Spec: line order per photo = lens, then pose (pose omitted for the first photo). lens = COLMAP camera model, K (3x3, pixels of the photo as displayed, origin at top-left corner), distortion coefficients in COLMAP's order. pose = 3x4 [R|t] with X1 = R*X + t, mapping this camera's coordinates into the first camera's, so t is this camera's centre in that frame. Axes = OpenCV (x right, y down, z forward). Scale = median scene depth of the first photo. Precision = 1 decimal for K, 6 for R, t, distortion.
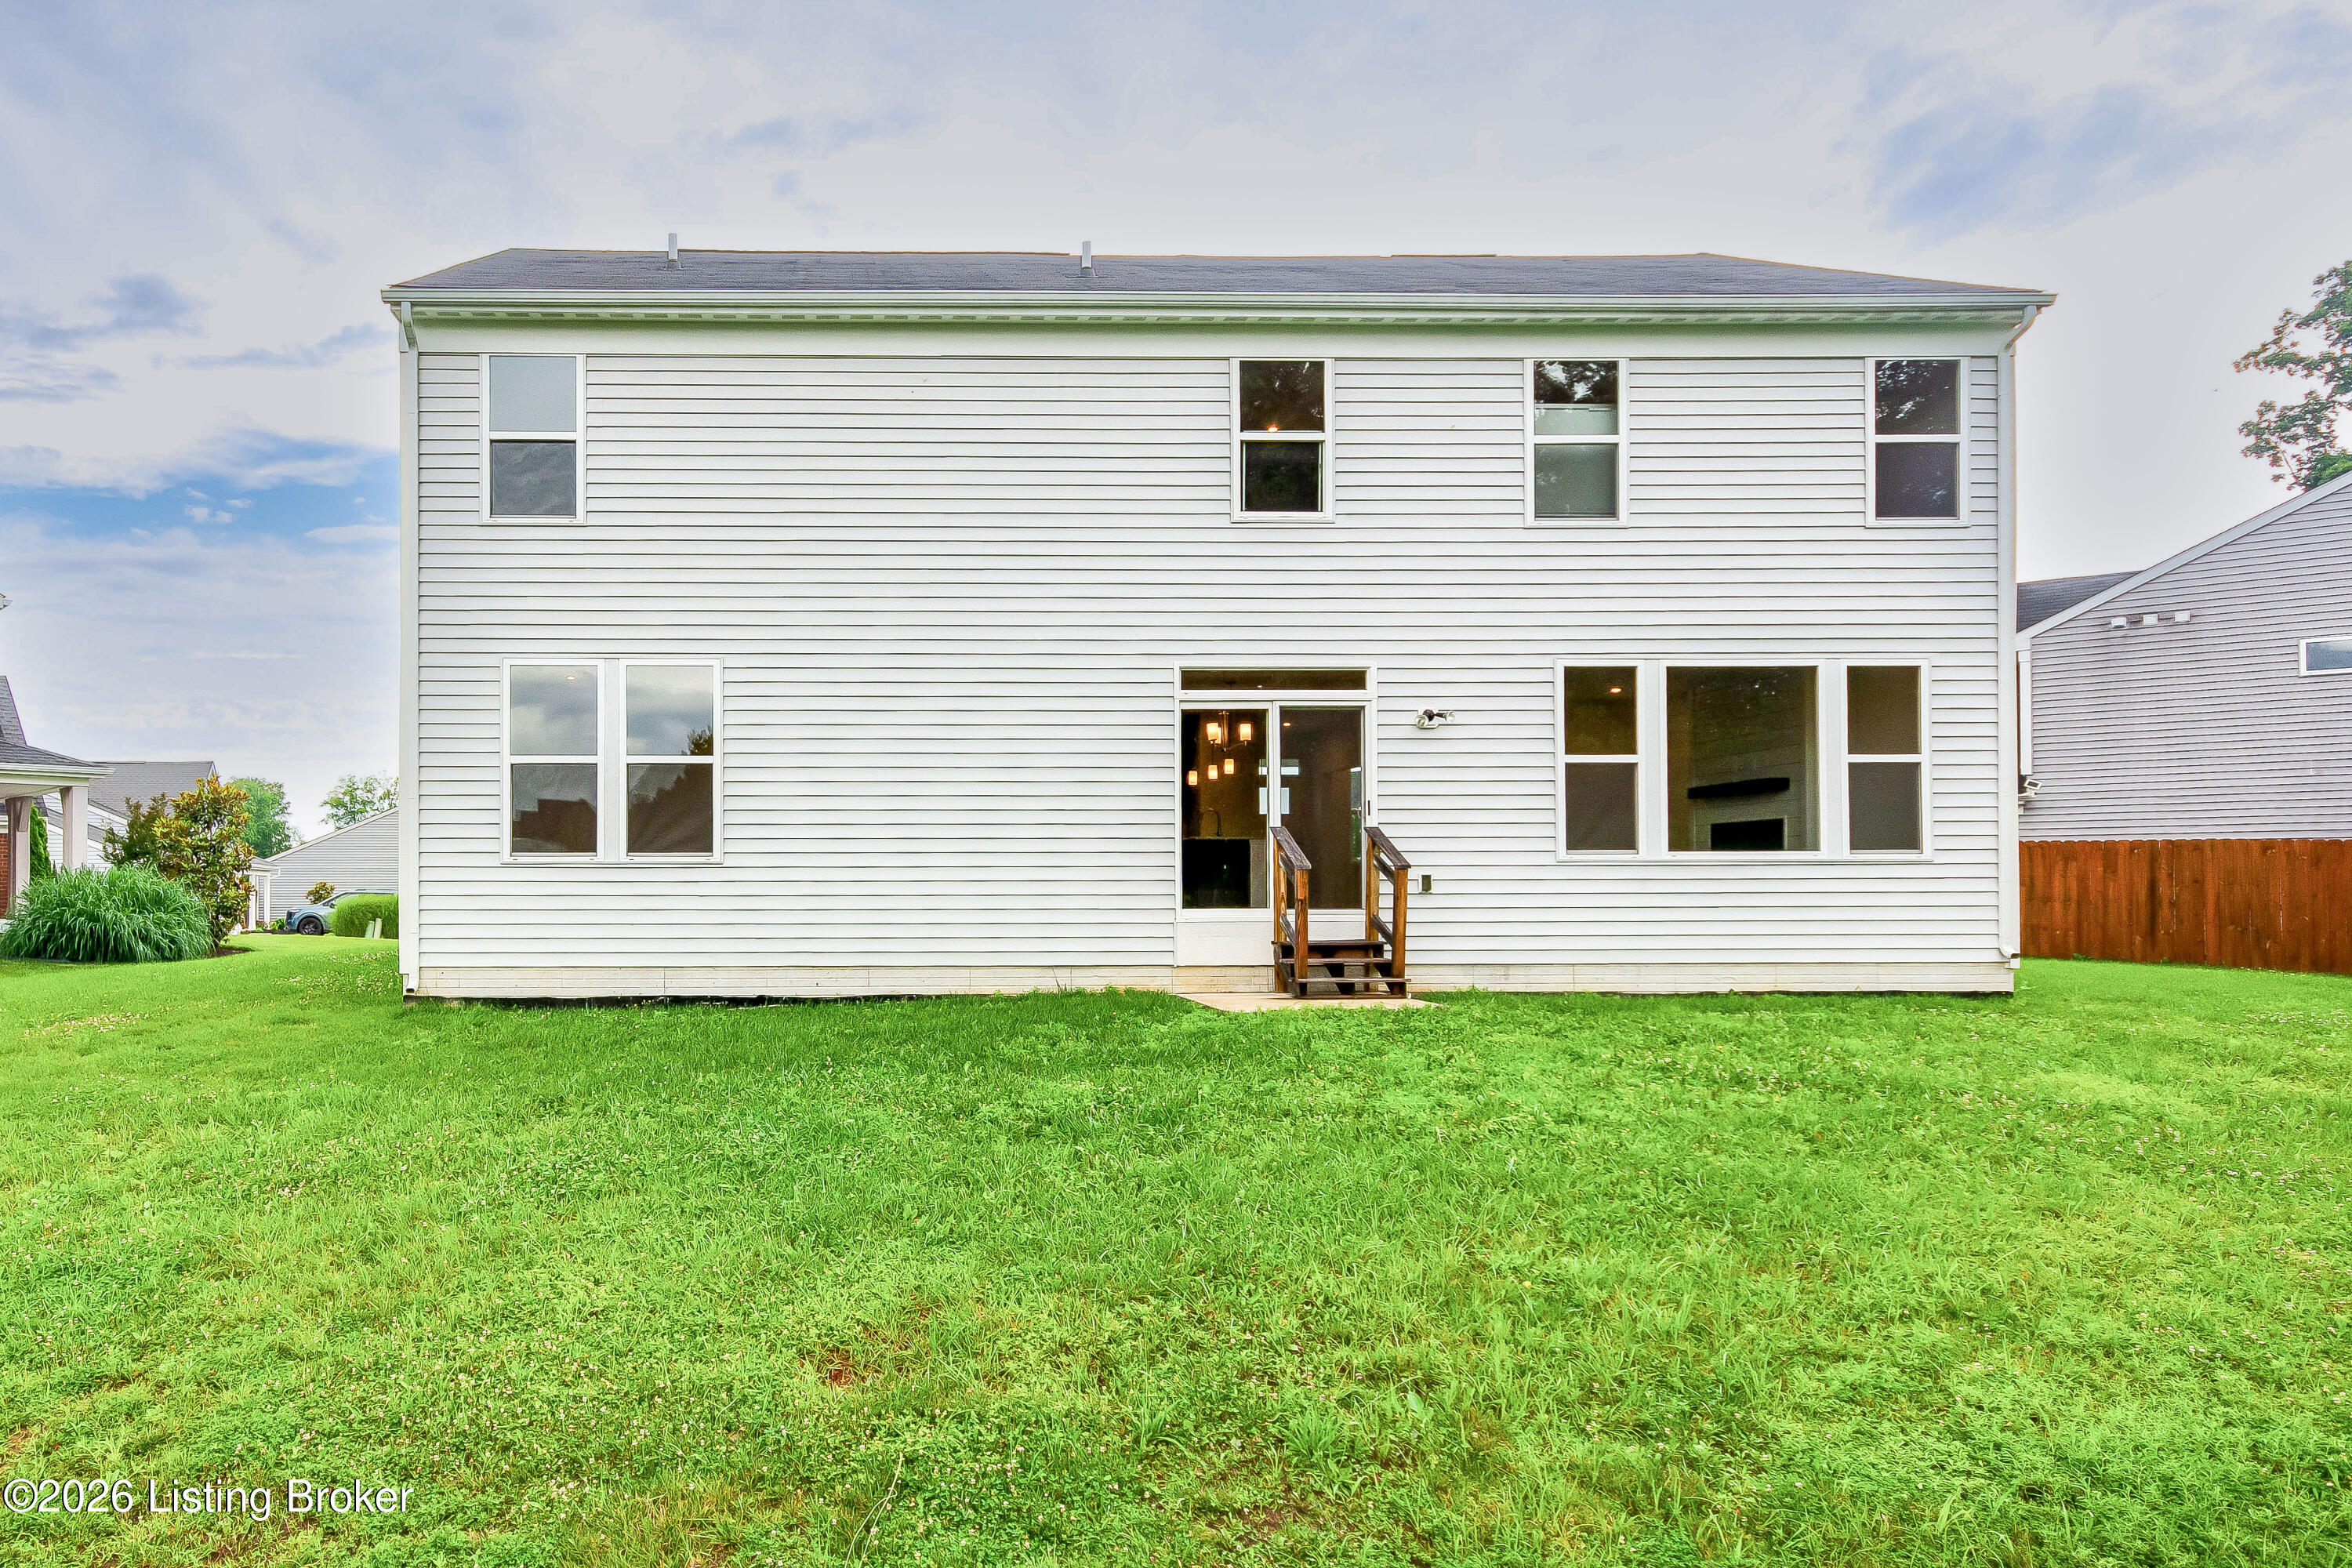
lens RADIAL K [[1310.5, 0, 1178.2], [0, 1310.5, 884.3], [0, 0, 1]] dist [0.005644, -0.000231]
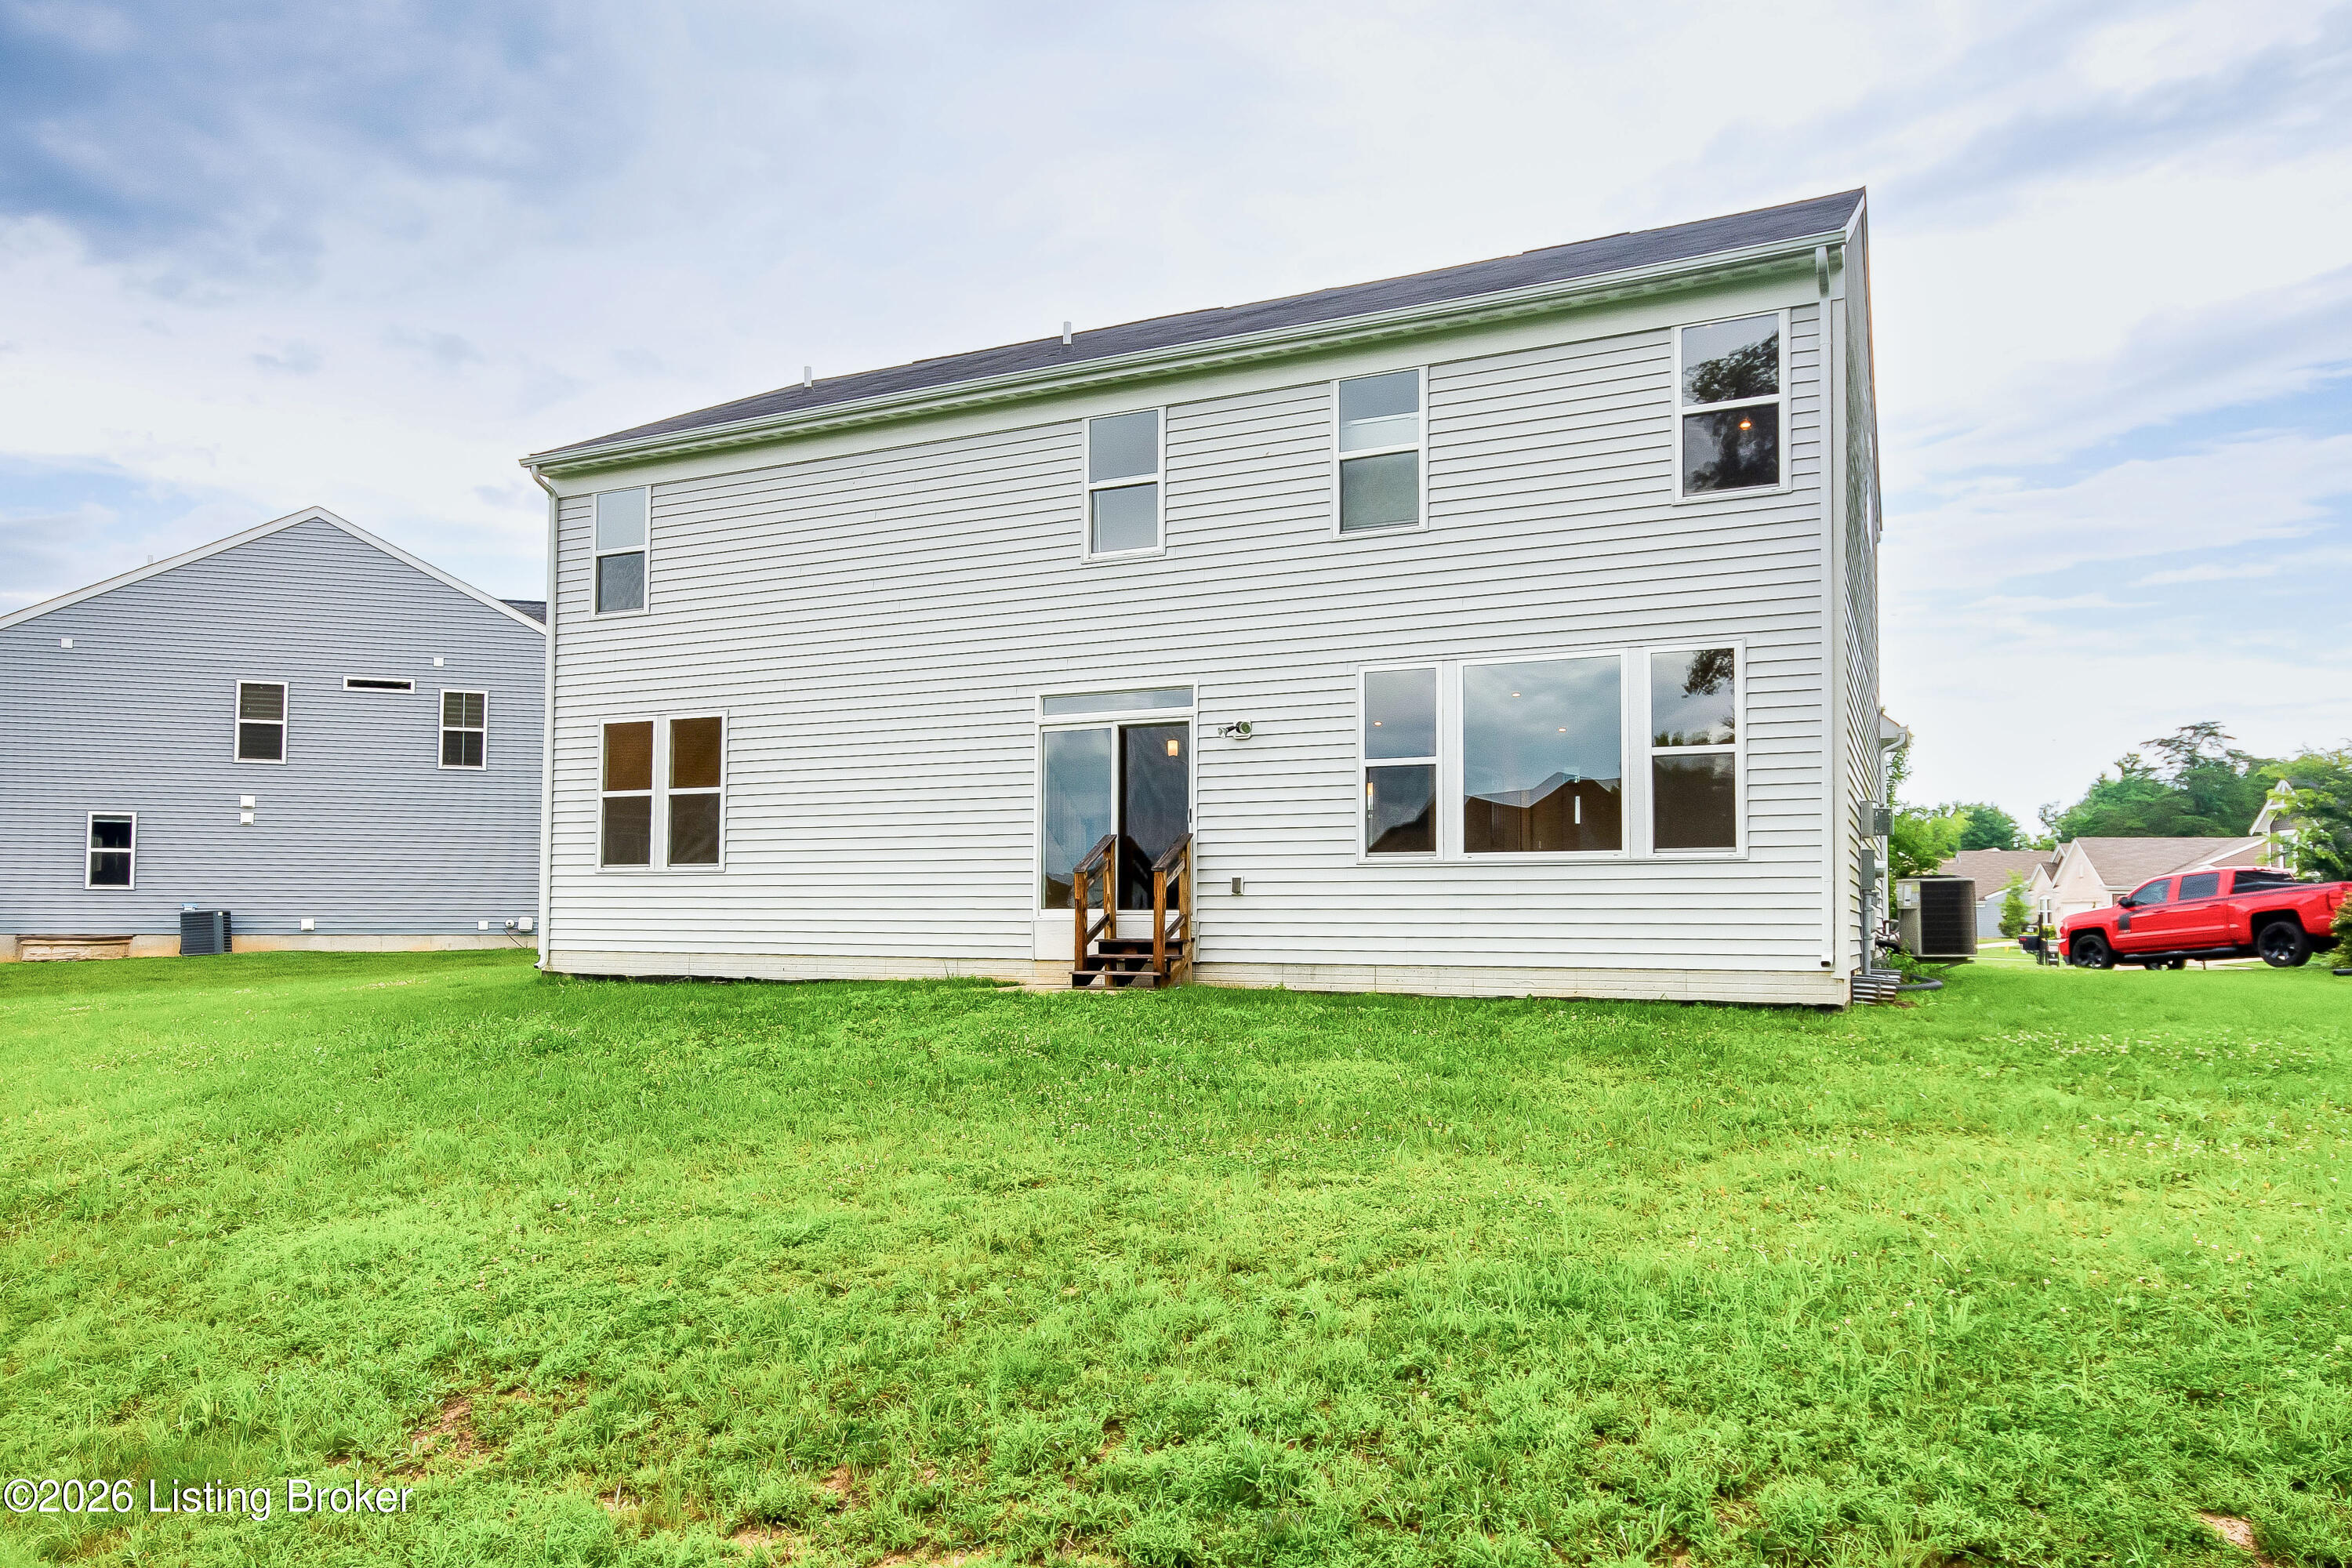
lens RADIAL K [[1301.1, 0, 1177.6], [0, 1301.1, 855.5], [0, 0, 1]] dist [-0.012861, 0.000175]
pose [[0.923378, -0.012067, -0.383702, 0.541819], [0.003661, 0.999737, -0.022631, -0.001671], [0.383874, 0.019492, 0.923180, 0.011533]]
